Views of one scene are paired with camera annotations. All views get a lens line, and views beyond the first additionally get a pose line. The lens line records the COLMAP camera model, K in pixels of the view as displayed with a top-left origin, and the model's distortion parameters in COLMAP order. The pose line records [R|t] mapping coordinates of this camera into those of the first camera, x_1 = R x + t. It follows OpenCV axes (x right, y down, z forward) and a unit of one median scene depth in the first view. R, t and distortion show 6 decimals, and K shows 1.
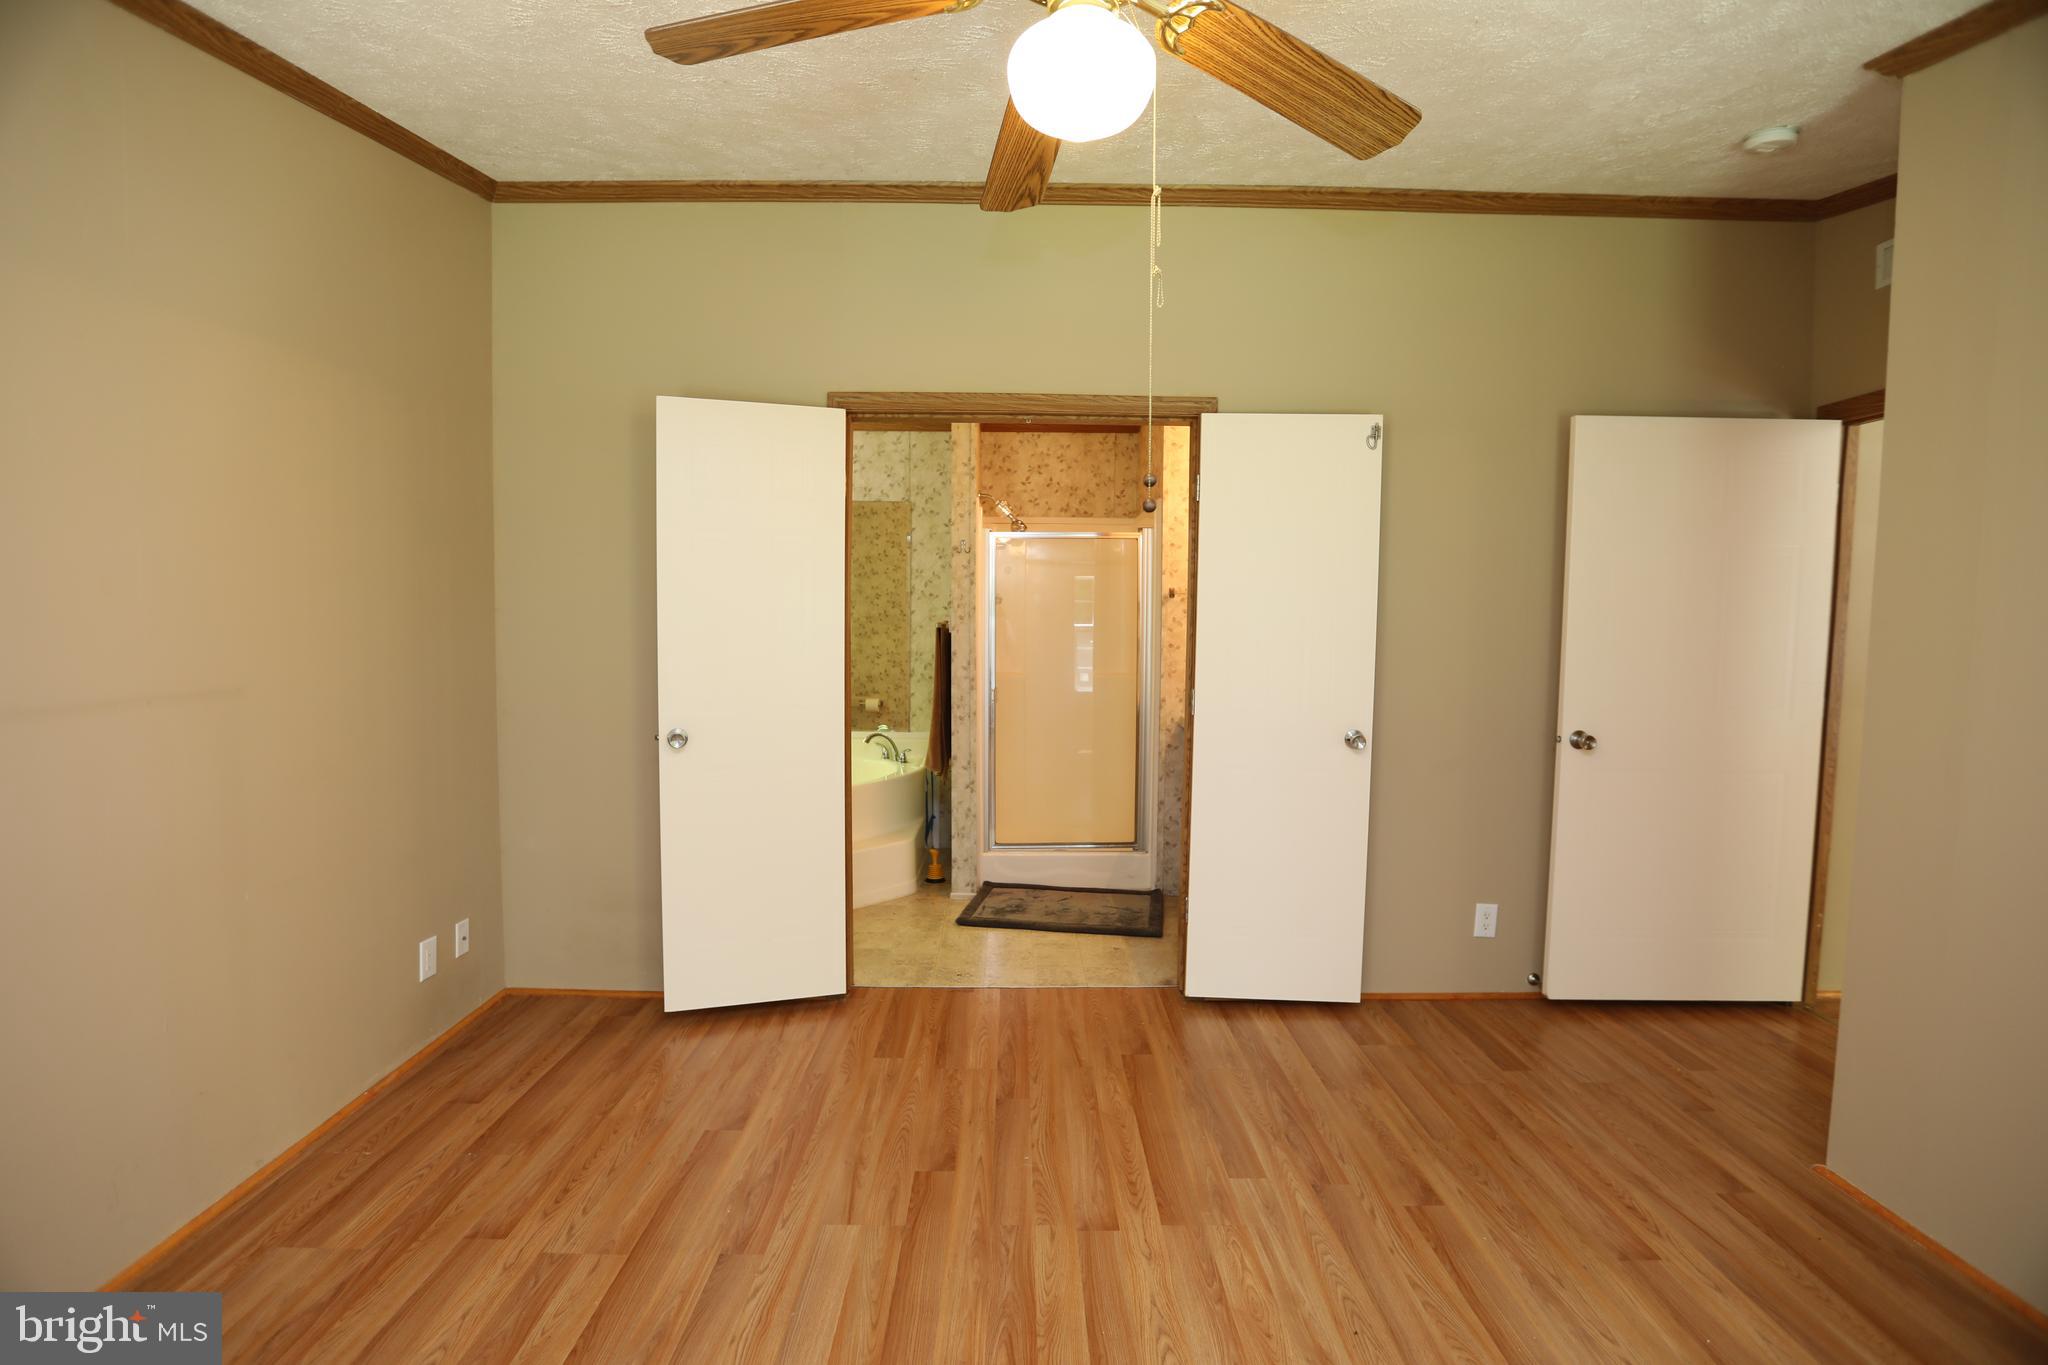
lens RADIAL K [[939.6, 0, 1000.2], [0, 939.6, 682.1], [0, 0, 1]] dist [-0.062066, 0.021901]
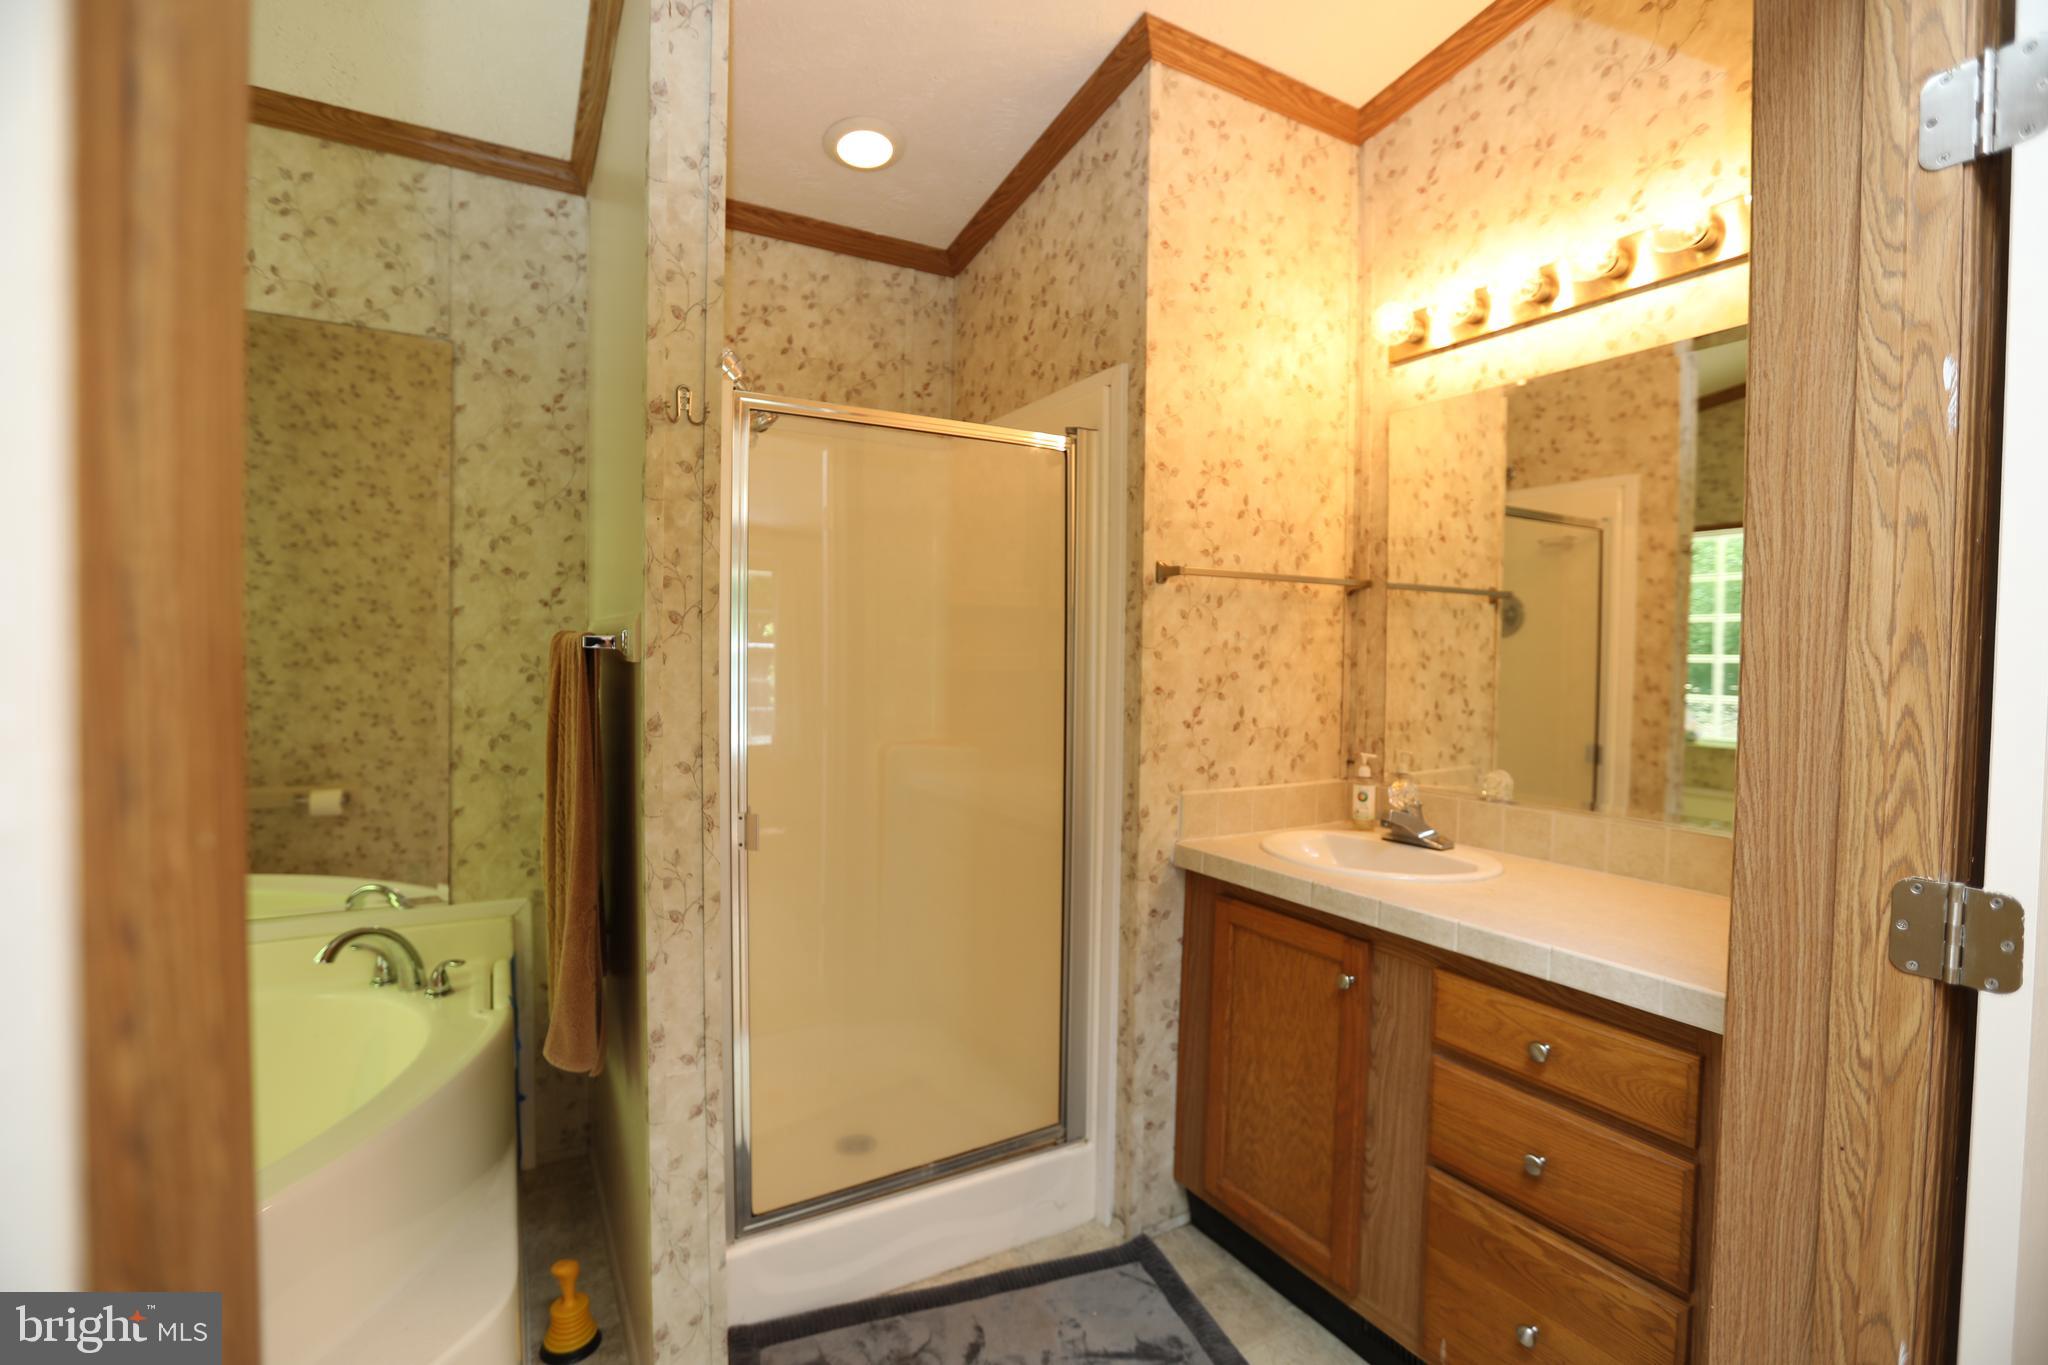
lens RADIAL K [[929.3, 0, 1016.7], [0, 929.3, 676.9], [0, 0, 1]] dist [-0.053126, 0.017874]
pose [[0.863370, -0.010126, 0.504470, -0.086358], [0.026413, 0.999335, -0.025145, -0.030568], [-0.503880, 0.035034, 0.863063, 0.554606]]
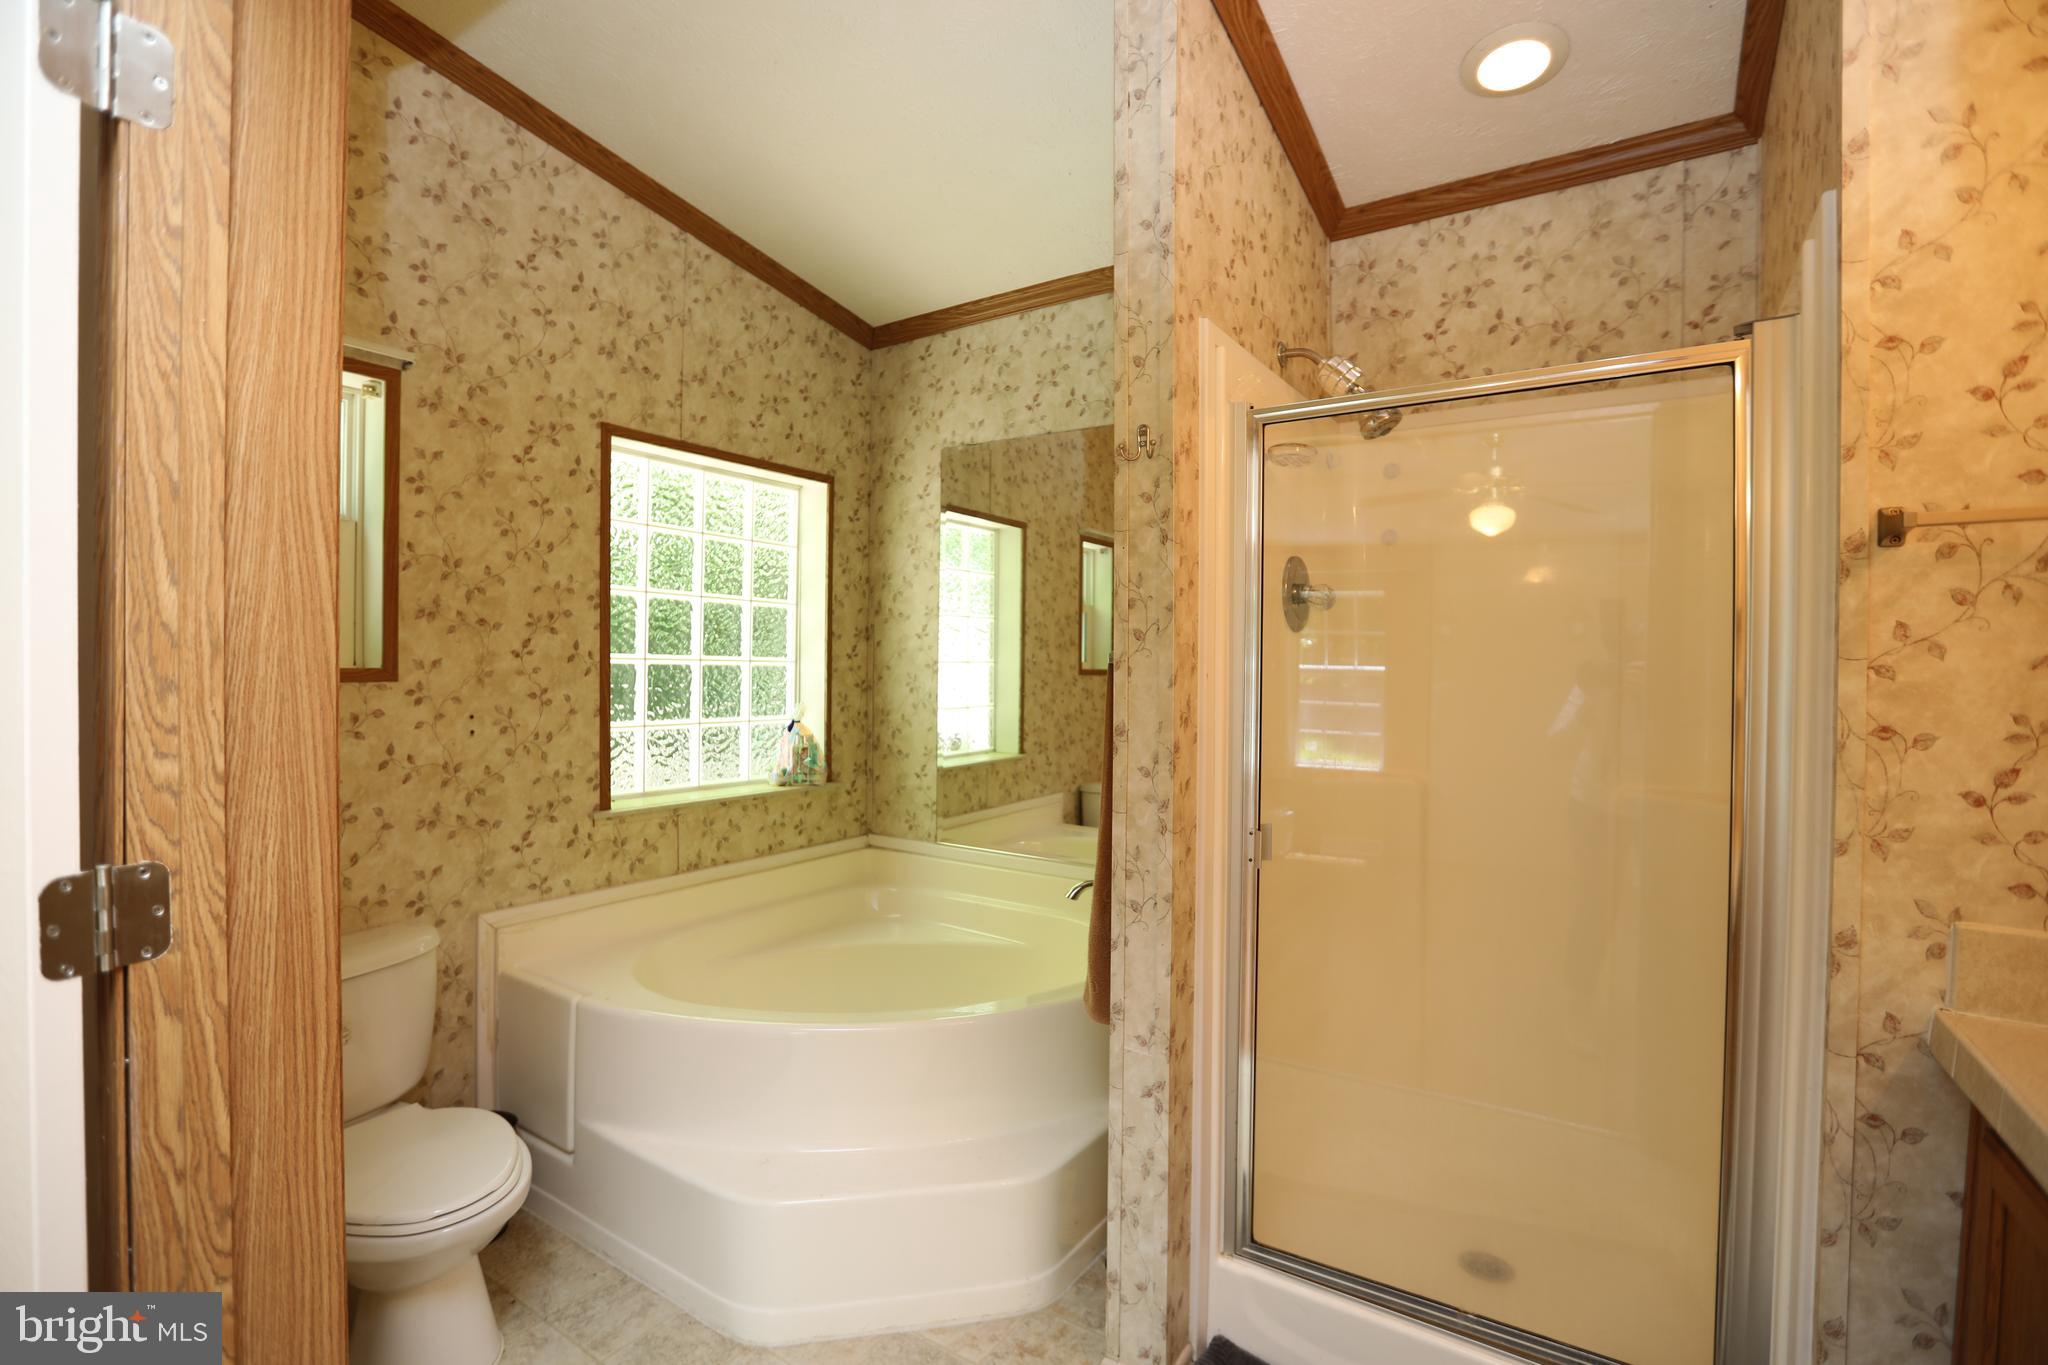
lens RADIAL K [[939.6, 0, 1000.2], [0, 939.6, 682.1], [0, 0, 1]] dist [-0.062066, 0.021901]
pose [[0.830816, 0.010974, -0.556439, 0.100349], [-0.043226, 0.998058, -0.044858, -0.026386], [0.554866, 0.061322, 0.829677, 0.561527]]
